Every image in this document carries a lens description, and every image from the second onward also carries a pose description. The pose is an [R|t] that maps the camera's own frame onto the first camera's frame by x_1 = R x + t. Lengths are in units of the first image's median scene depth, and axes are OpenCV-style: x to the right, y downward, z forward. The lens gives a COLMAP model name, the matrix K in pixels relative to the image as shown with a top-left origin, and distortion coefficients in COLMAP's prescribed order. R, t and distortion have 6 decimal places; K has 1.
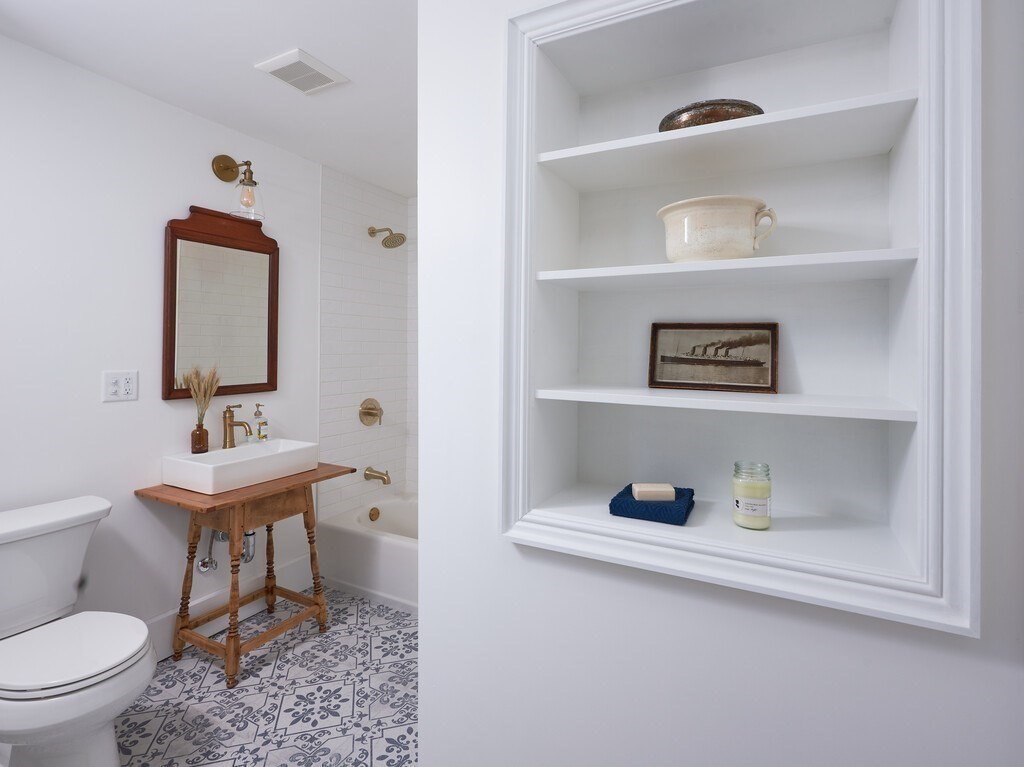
lens RADIAL K [[504.1, 0, 550.2], [0, 504.1, 370.9], [0, 0, 1]] dist [0.018326, -0.000571]
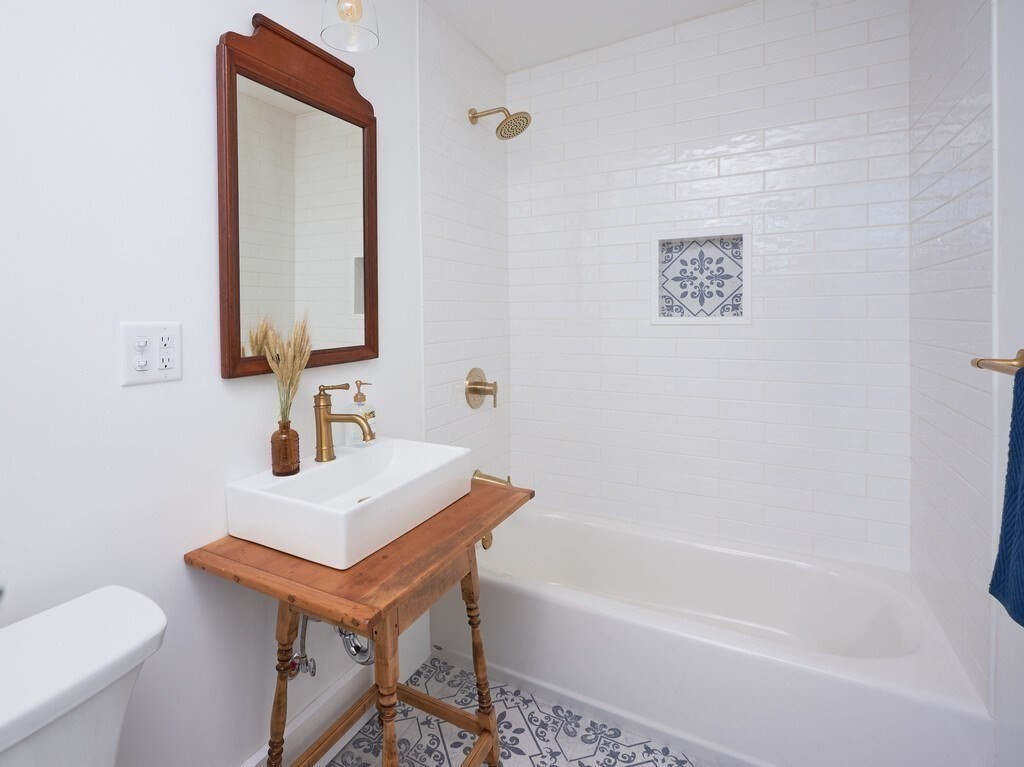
lens RADIAL K [[528.9, 0, 506.6], [0, 528.9, 348.2], [0, 0, 1]] dist [0.000505, -0.000557]
pose [[0.999586, -0.018537, -0.022021, -0.417674], [0.019110, 0.999476, 0.026116, 0.015601], [0.021525, -0.026526, 0.999416, 0.422059]]
